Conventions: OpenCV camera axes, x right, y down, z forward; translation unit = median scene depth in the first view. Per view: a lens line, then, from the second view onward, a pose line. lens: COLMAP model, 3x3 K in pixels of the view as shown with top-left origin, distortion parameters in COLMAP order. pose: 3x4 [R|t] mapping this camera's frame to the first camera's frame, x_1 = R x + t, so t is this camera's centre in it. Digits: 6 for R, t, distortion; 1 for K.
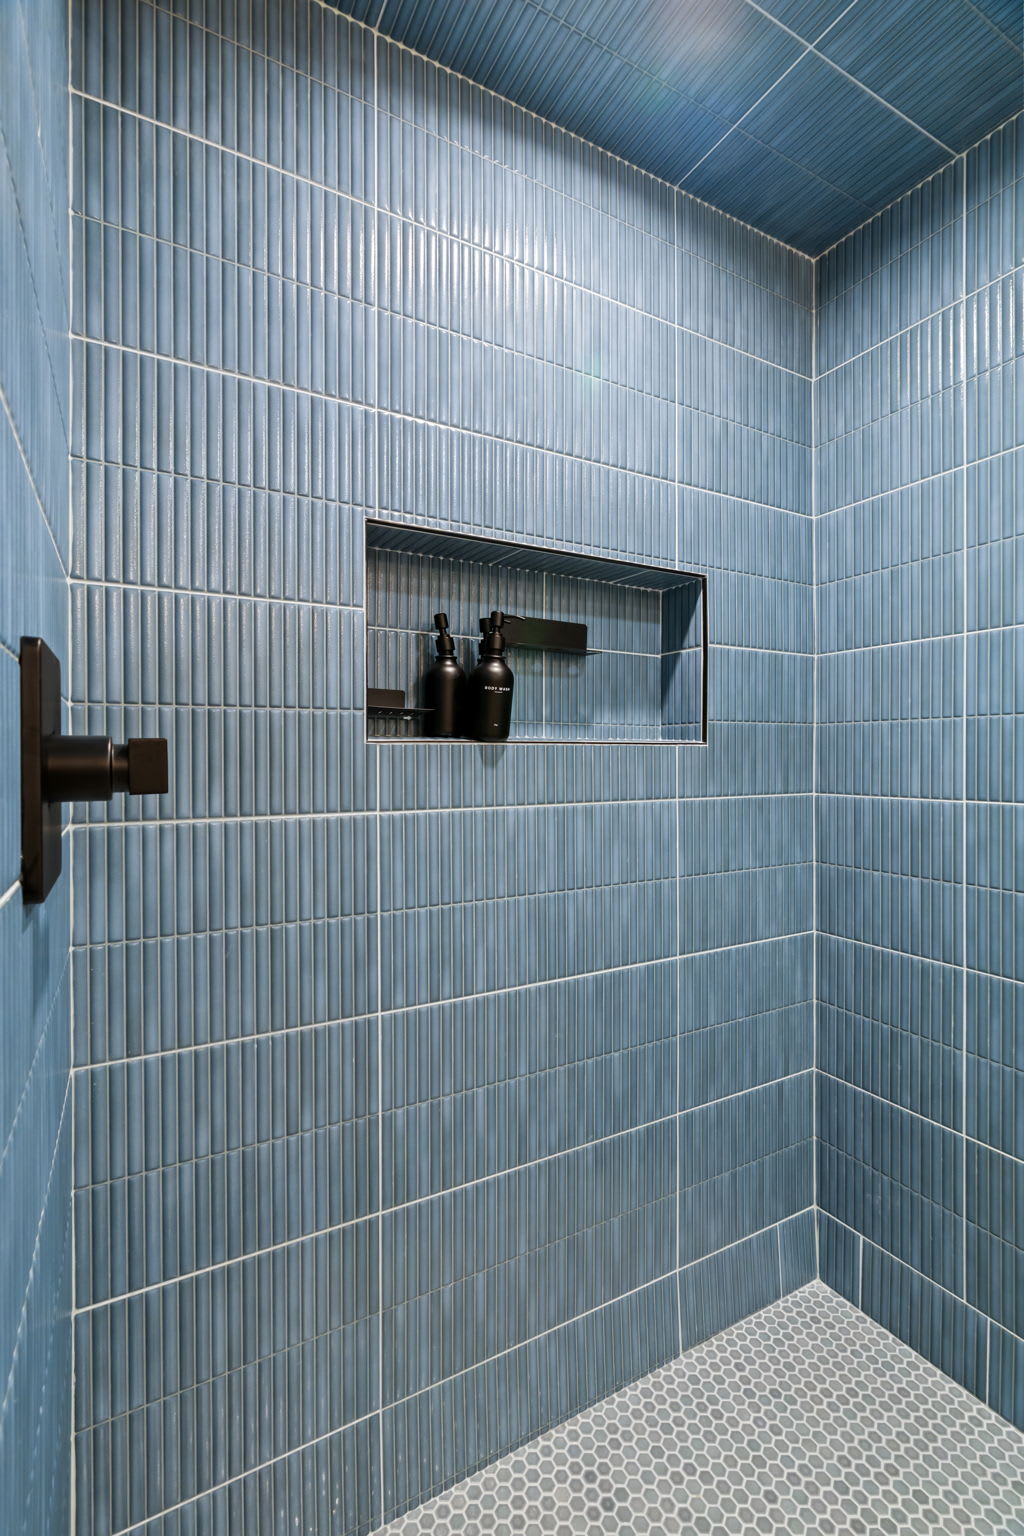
lens RADIAL K [[695.6, 0, 509.1], [0, 695.6, 764.2], [0, 0, 1]] dist [-0.004977, 0.002696]
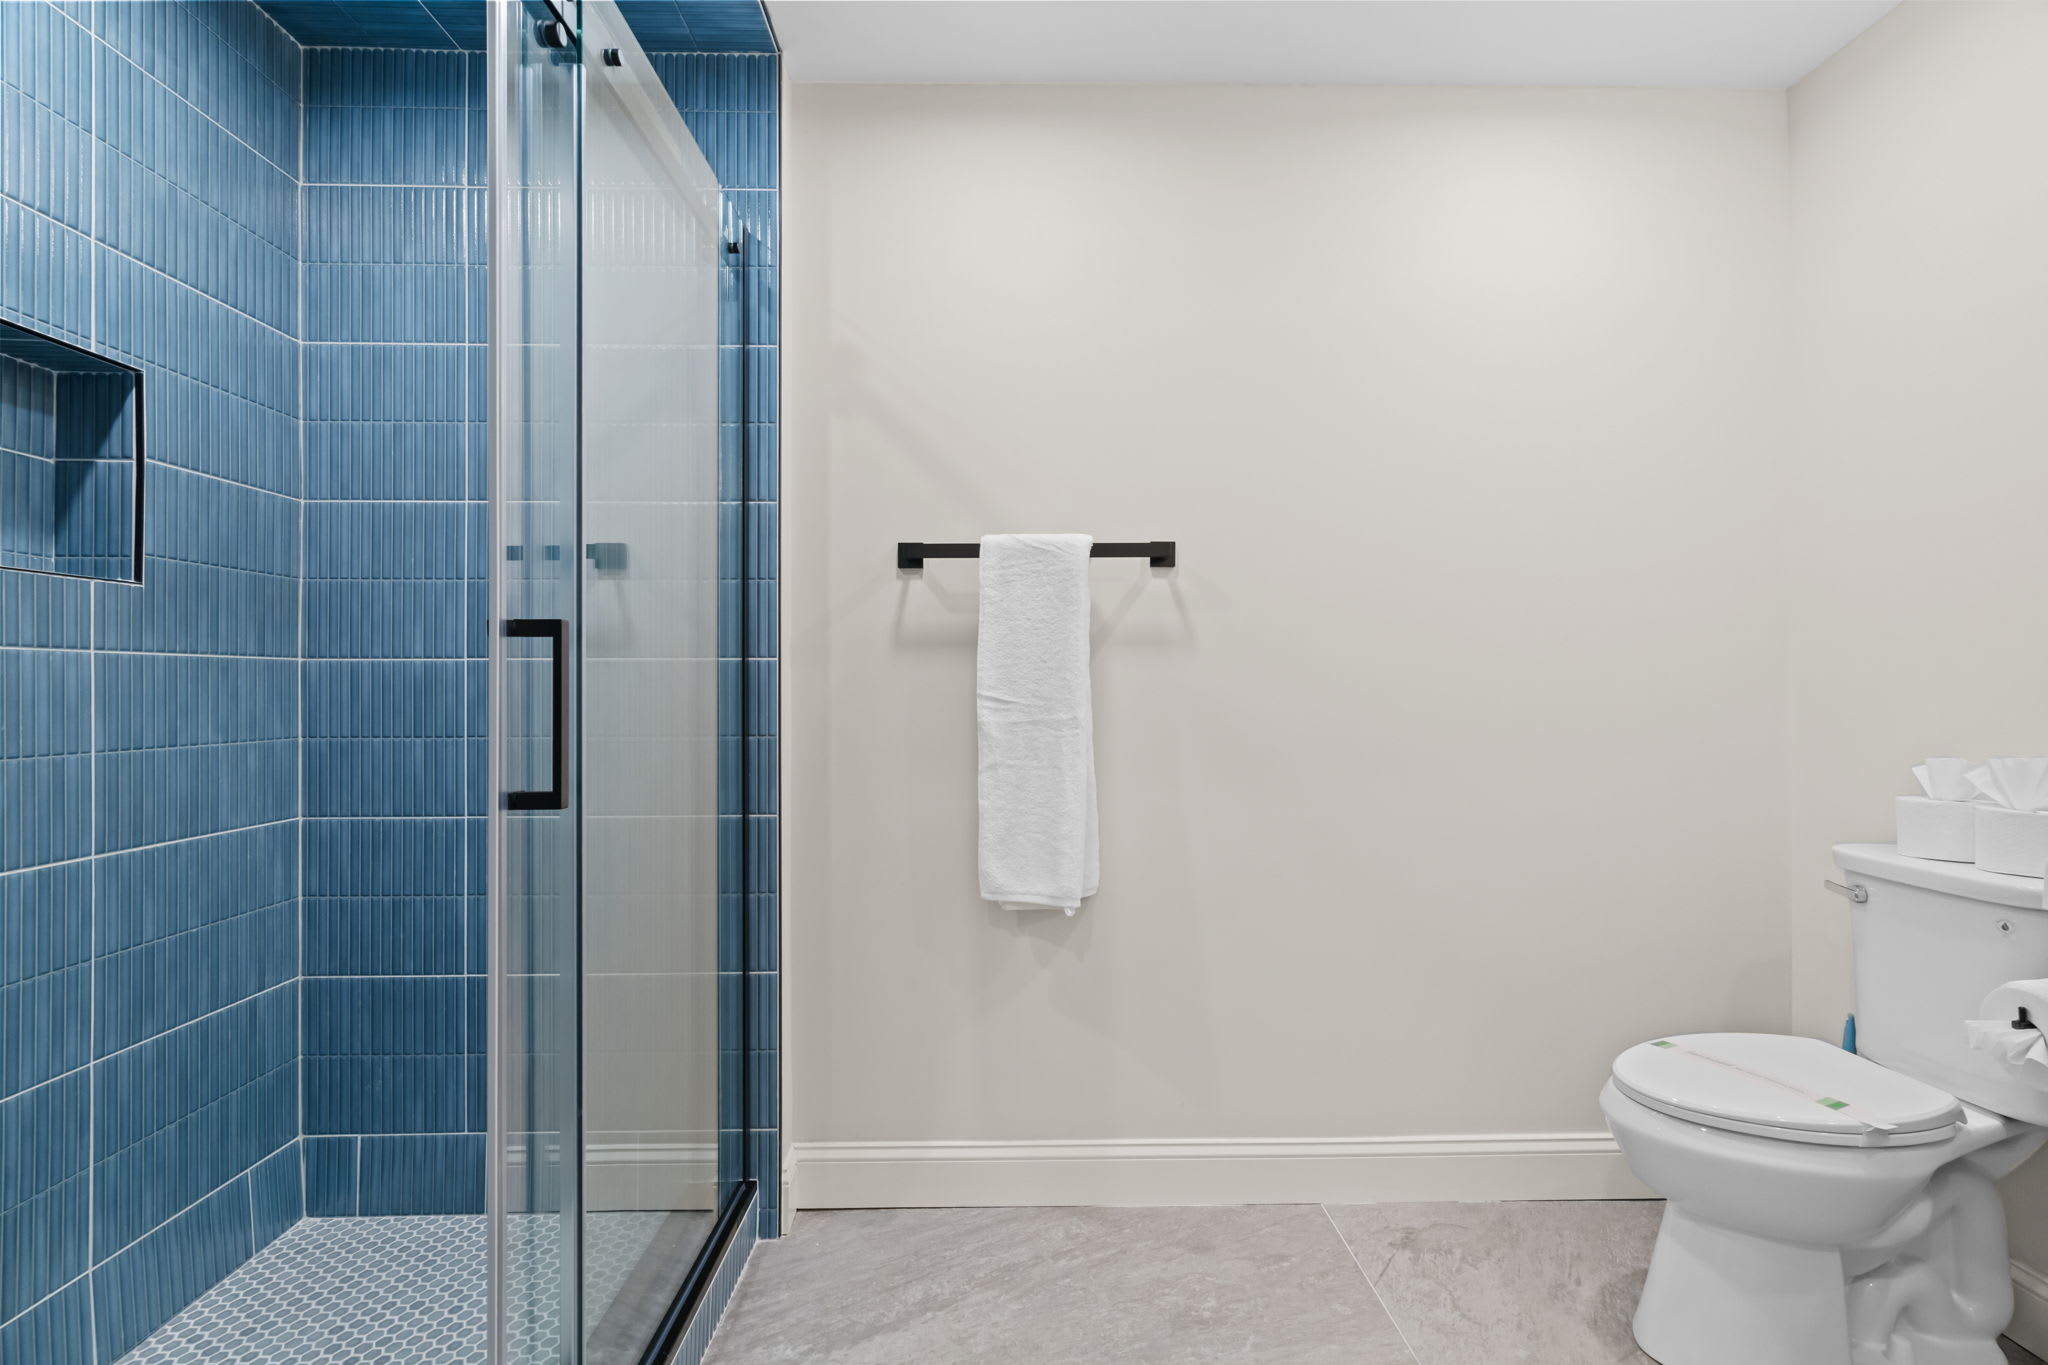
lens RADIAL K [[927.5, 0, 1030.4], [0, 927.5, 686.7], [0, 0, 1]] dist [-0.004977, 0.002696]
pose [[0.467887, 0.005370, 0.883772, -0.168783], [0.004165, 0.999957, -0.008281, 0.098637], [-0.883778, 0.007556, 0.467845, -0.375715]]
